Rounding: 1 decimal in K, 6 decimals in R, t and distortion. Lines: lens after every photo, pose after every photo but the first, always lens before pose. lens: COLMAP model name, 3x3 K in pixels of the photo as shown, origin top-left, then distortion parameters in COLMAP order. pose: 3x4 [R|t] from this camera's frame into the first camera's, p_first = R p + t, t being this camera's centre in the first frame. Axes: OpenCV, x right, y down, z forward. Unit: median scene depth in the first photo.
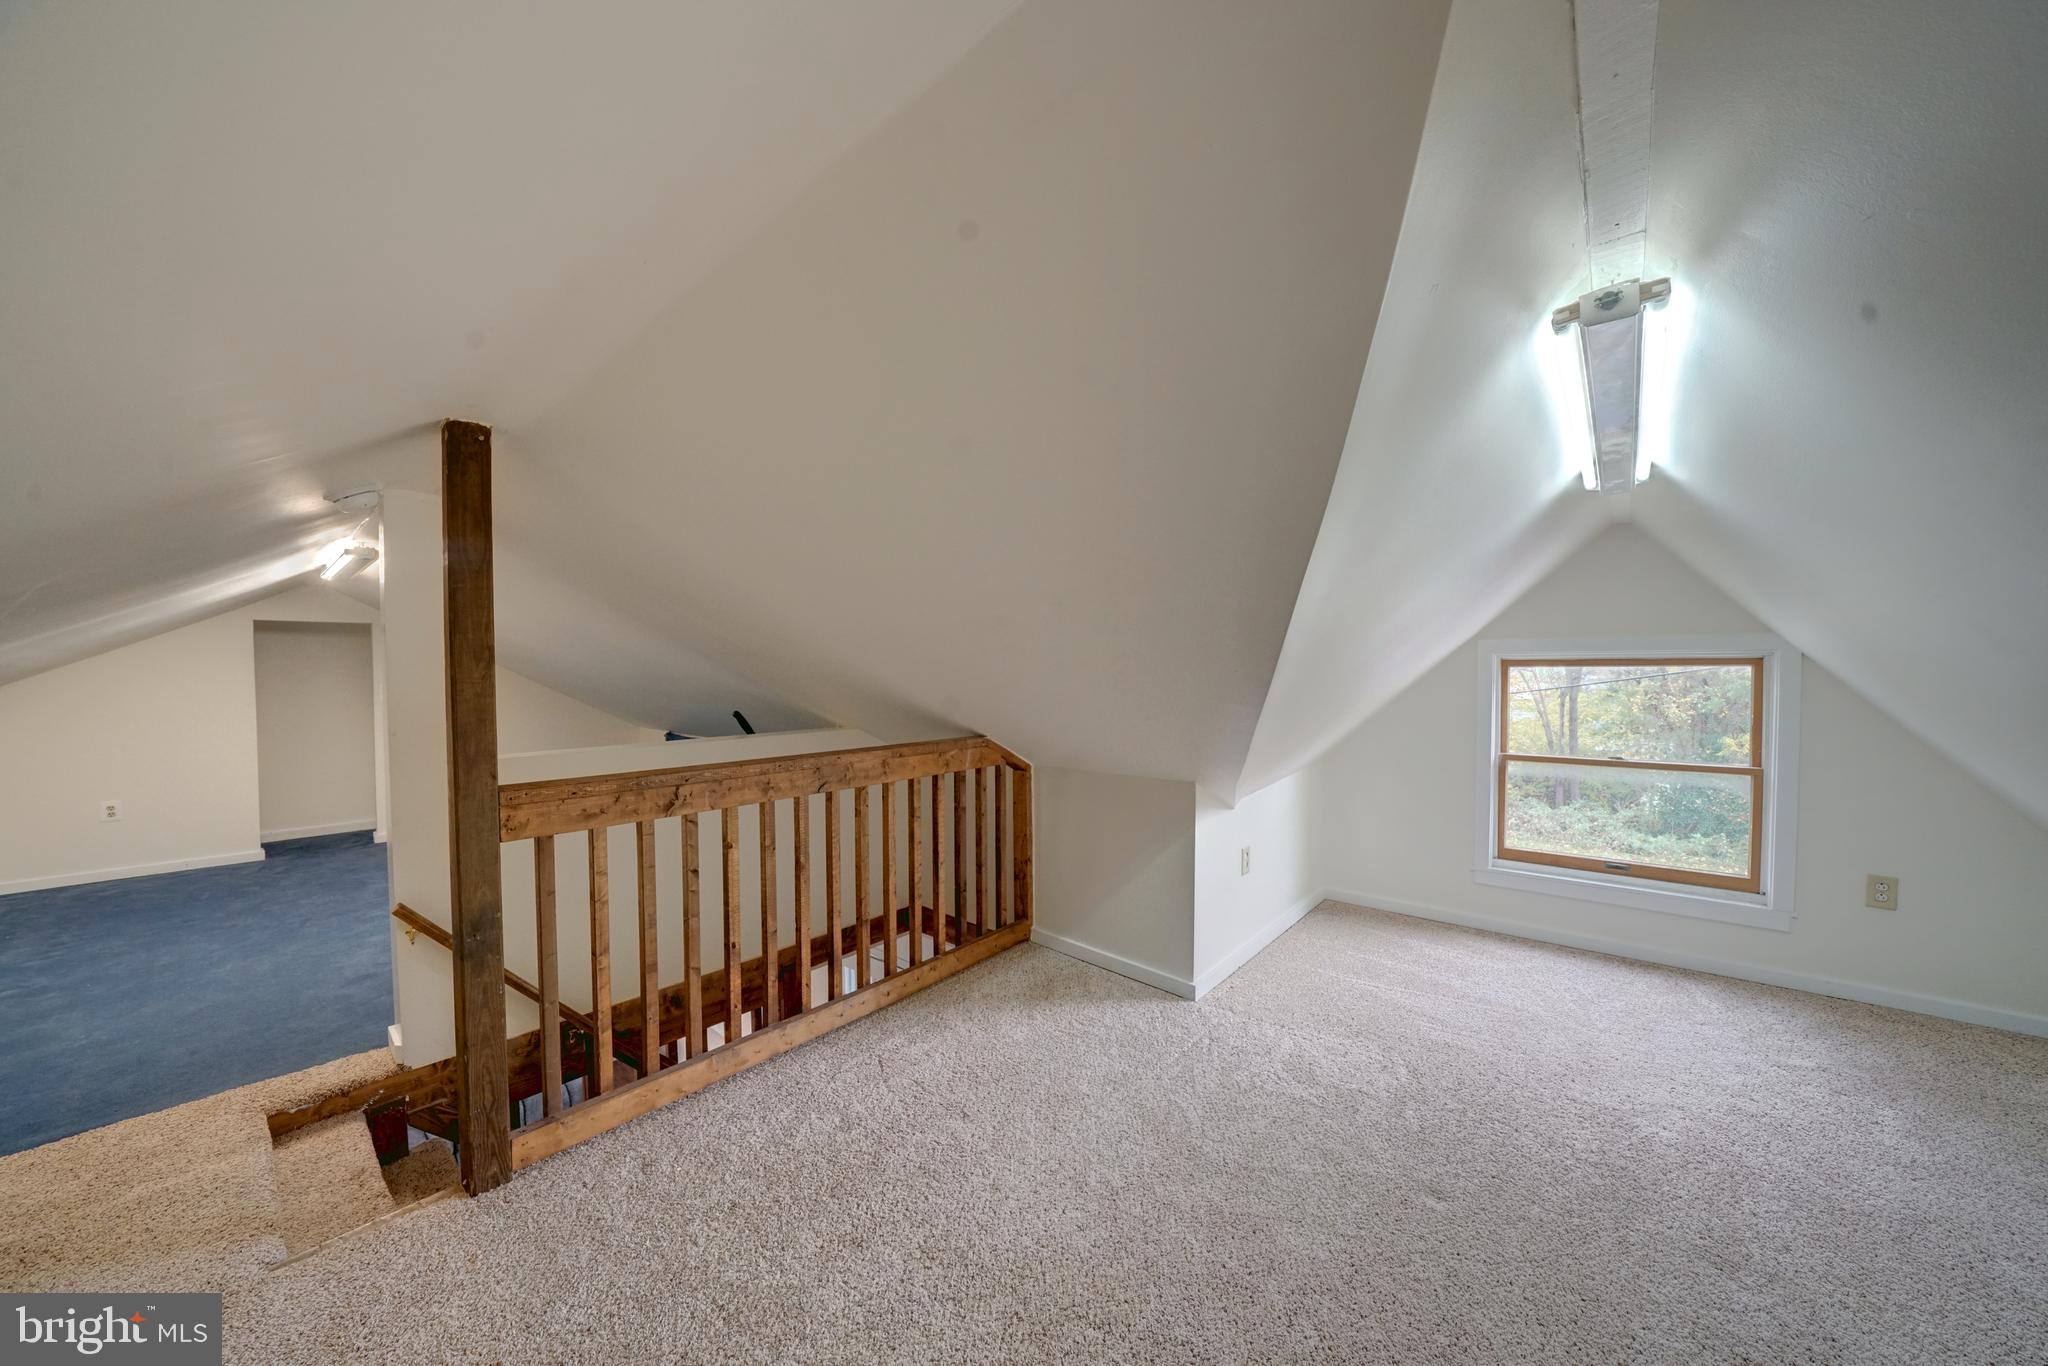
lens RADIAL K [[710.2, 0, 1010.3], [0, 710.2, 689.6], [0, 0, 1]] dist [-0.025135, 0.002113]
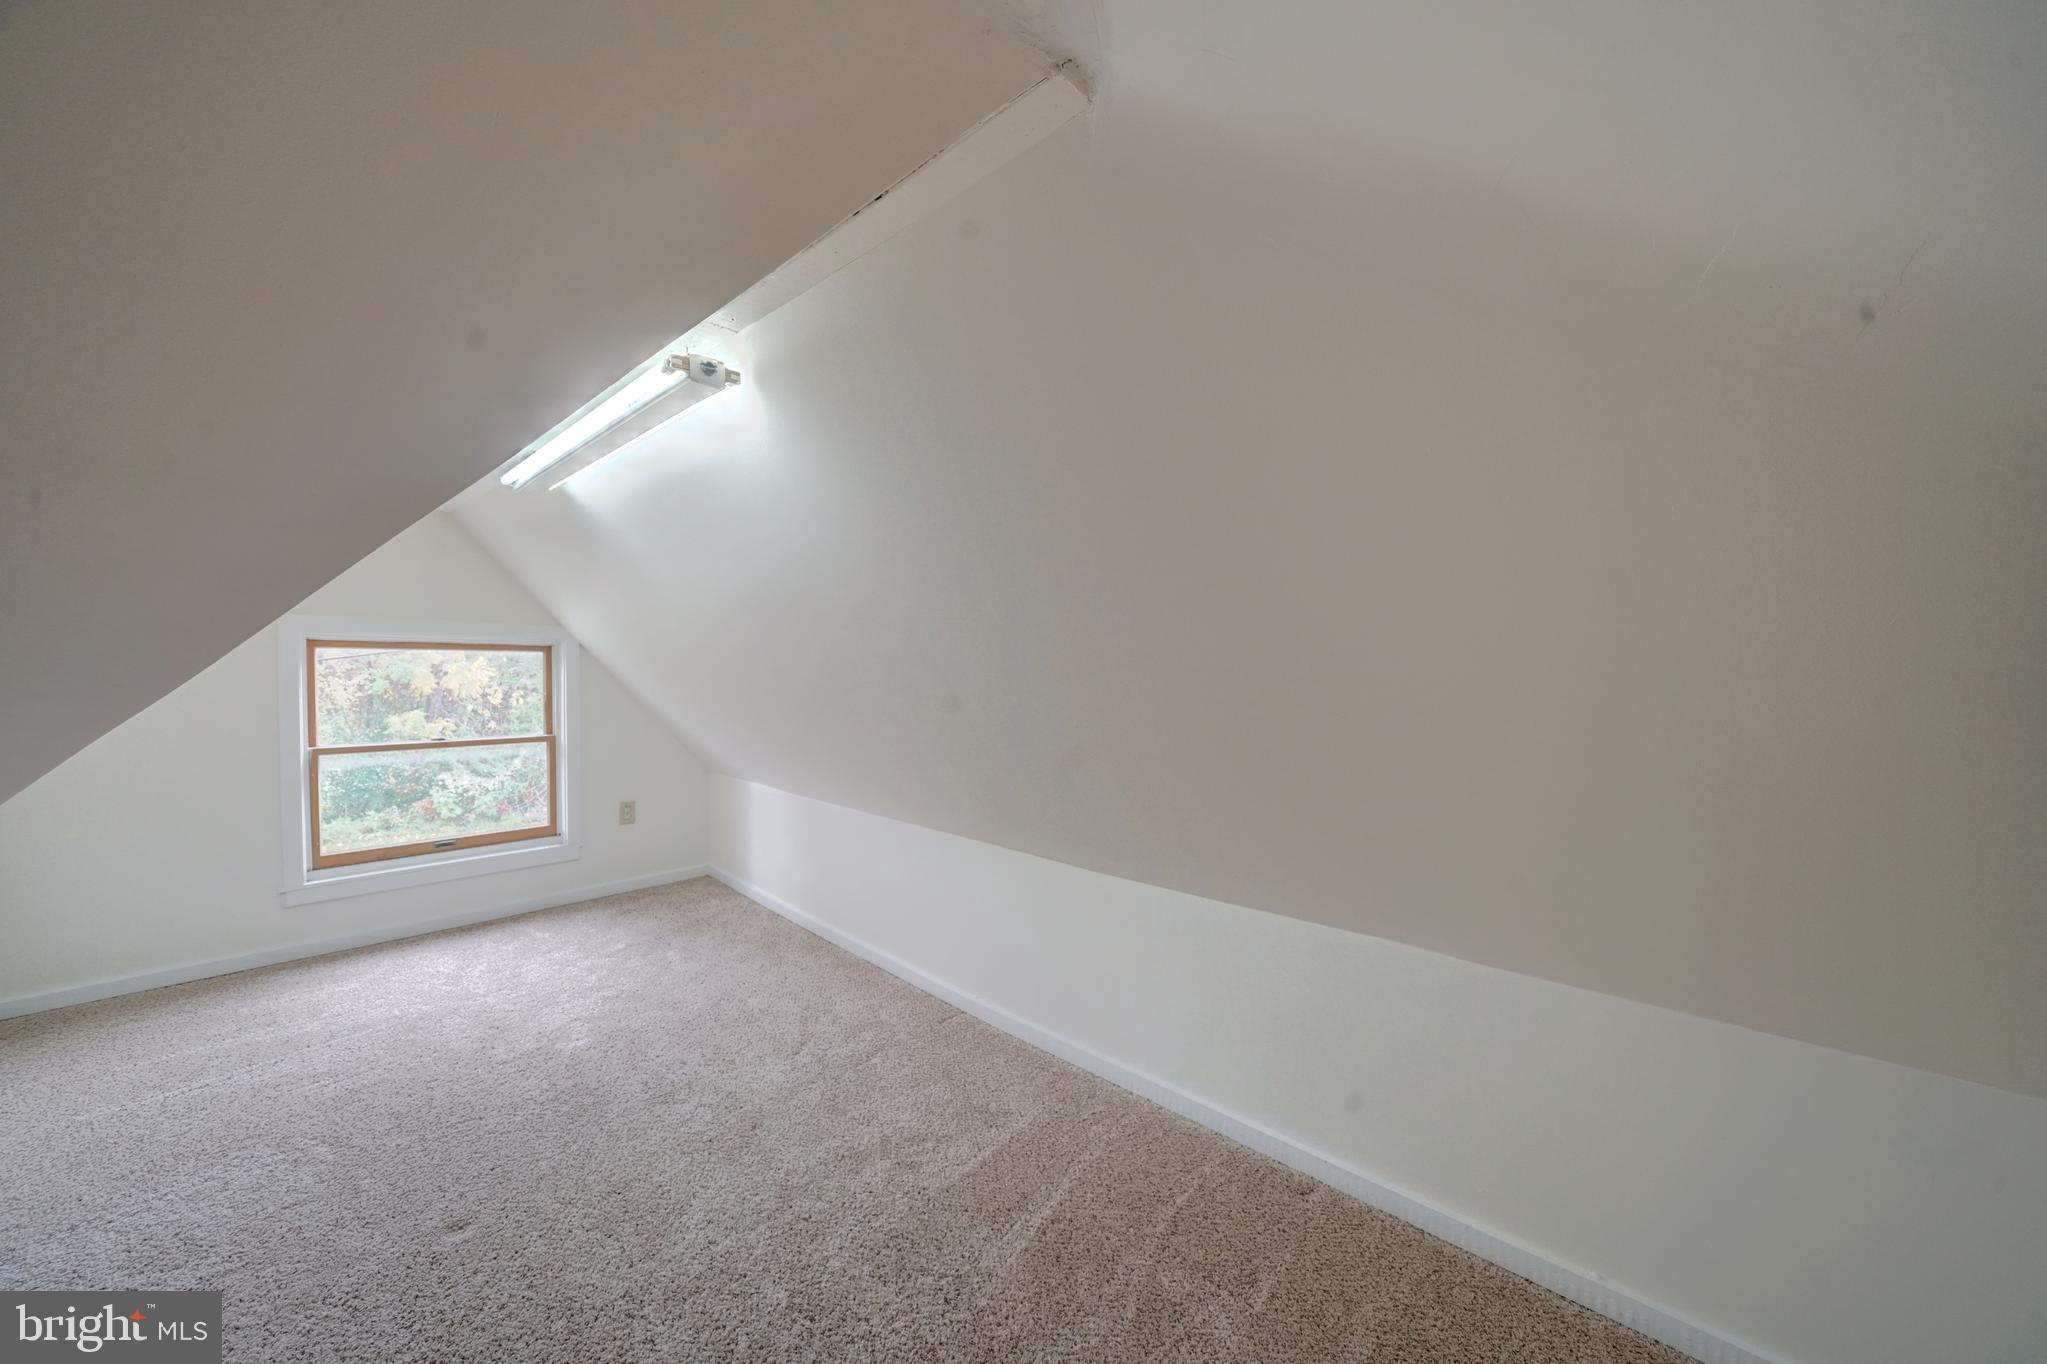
lens RADIAL K [[709.8, 0, 1013.3], [0, 709.8, 689.0], [0, 0, 1]] dist [-0.025135, 0.002113]
pose [[0.018806, -0.033547, 0.999260, -0.159598], [0.008672, 0.999405, 0.033389, -0.003320], [-0.999786, 0.008038, 0.019086, 0.151693]]
